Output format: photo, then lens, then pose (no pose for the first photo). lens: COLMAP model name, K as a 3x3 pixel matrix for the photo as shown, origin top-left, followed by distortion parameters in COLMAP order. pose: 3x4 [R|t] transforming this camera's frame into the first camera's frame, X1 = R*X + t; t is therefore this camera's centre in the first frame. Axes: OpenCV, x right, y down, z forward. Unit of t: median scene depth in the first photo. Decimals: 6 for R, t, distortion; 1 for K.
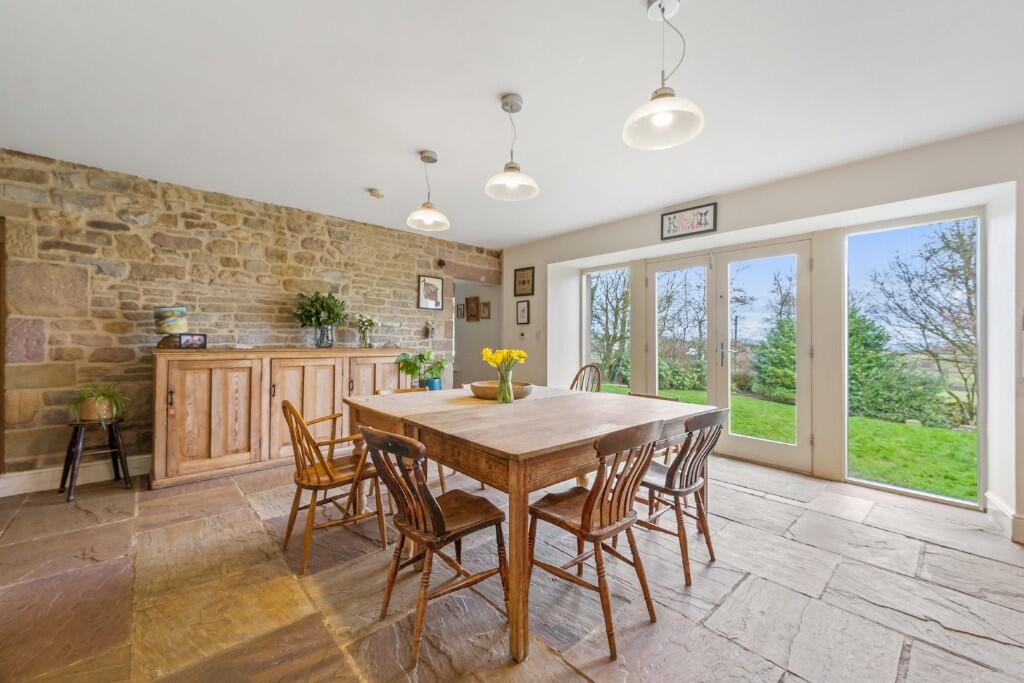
lens RADIAL K [[396.9, 0, 514.2], [0, 396.9, 341.2], [0, 0, 1]] dist [0.001911, 0.000203]
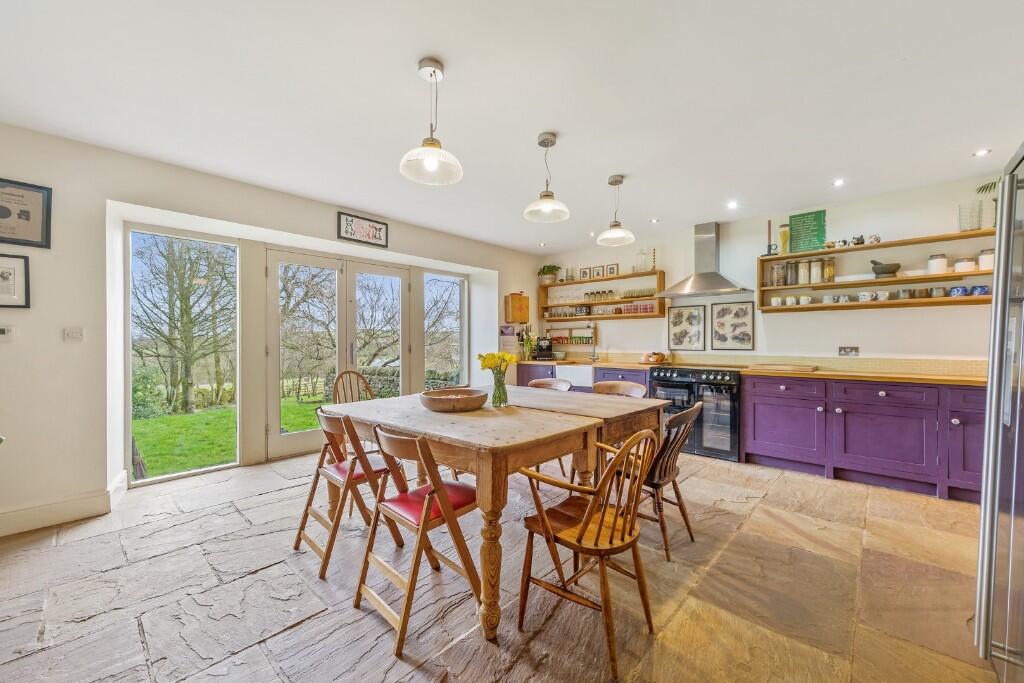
lens RADIAL K [[396.9, 0, 514.2], [0, 396.9, 341.2], [0, 0, 1]] dist [0.001911, 0.000203]
pose [[-0.075057, -0.010356, 0.997125, -0.703266], [0.003515, 0.999937, 0.010650, -0.011423], [-0.997173, 0.004304, -0.075016, 0.713427]]
